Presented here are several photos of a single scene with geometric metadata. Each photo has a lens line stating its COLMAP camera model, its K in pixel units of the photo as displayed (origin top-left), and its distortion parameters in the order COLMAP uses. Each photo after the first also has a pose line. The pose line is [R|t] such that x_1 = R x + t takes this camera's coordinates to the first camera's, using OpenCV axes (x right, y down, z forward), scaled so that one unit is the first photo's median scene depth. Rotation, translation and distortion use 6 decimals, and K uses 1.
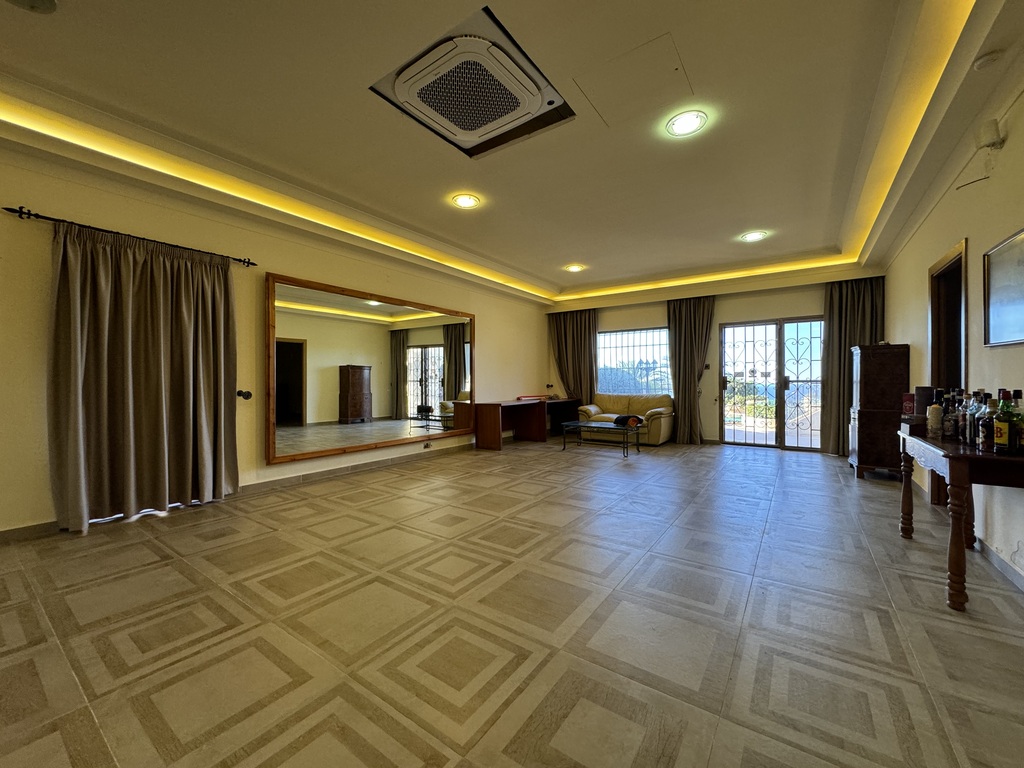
lens RADIAL K [[408.7, 0, 512.8], [0, 408.7, 384.0], [0, 0, 1]] dist [-0.002530, 0.000594]
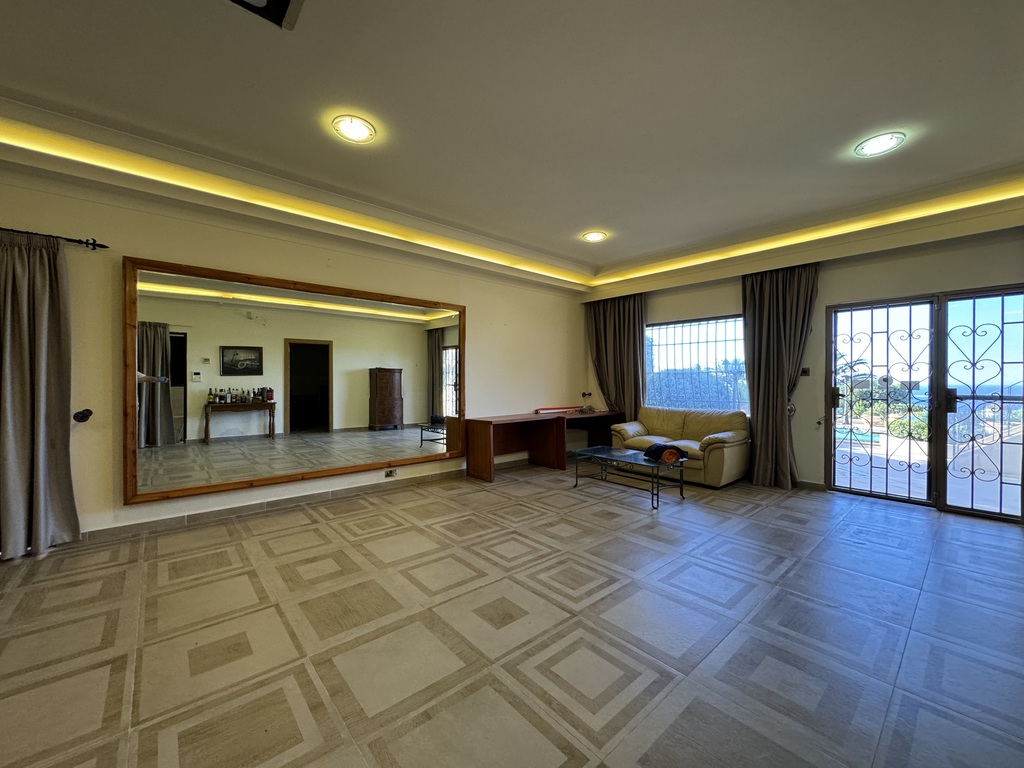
lens RADIAL K [[408.7, 0, 512.1], [0, 408.7, 384.4], [0, 0, 1]] dist [-0.002530, 0.000594]
pose [[0.971431, 0.007374, -0.237207, 0.383054], [-0.006154, 0.999964, 0.005883, -0.051836], [0.237242, -0.004255, 0.971441, 0.543785]]
